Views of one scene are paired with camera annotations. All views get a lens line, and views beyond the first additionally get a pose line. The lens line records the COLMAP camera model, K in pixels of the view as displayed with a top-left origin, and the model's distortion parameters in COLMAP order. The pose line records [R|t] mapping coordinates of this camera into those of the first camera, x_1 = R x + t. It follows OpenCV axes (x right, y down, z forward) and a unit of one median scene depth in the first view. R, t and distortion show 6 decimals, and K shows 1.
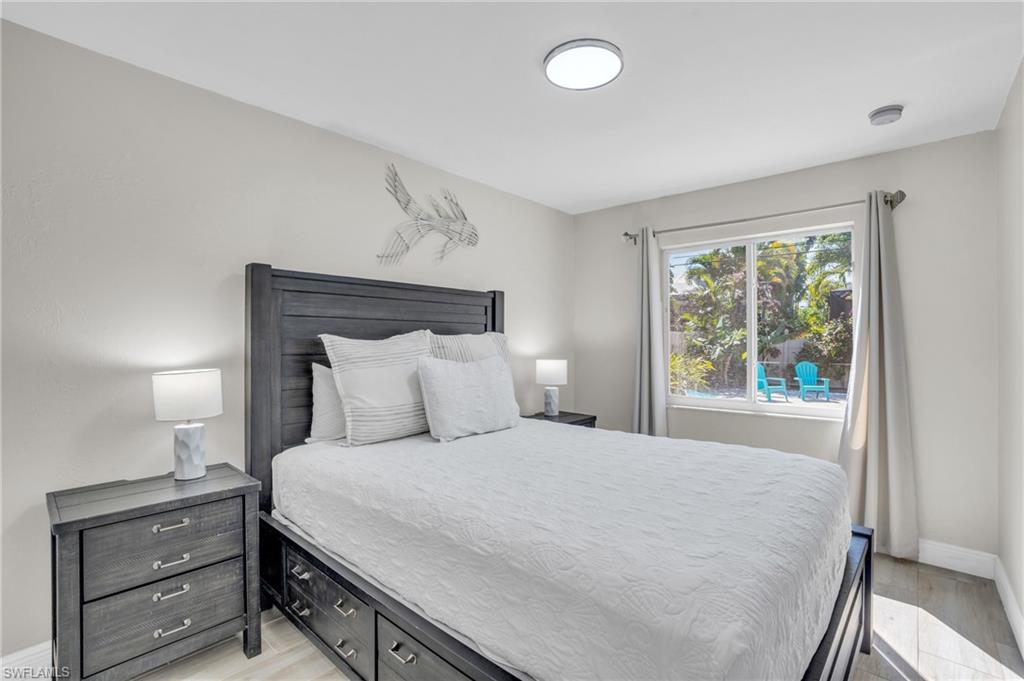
lens RADIAL K [[470.1, 0, 510.1], [0, 470.1, 339.6], [0, 0, 1]] dist [-0.072427, 0.027197]
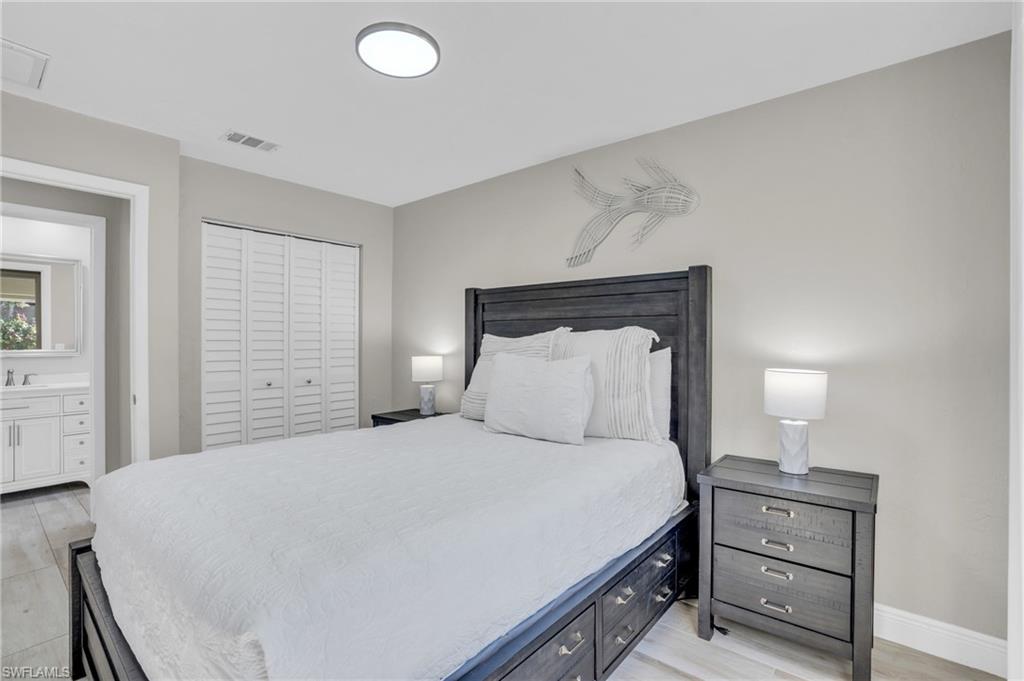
lens RADIAL K [[470.1, 0, 510.1], [0, 470.1, 339.6], [0, 0, 1]] dist [-0.072427, 0.027197]
pose [[0.065826, -0.001237, -0.997830, 0.755078], [0.002742, 0.999996, -0.001059, 0.006083], [0.997827, -0.002666, 0.065829, 0.779311]]
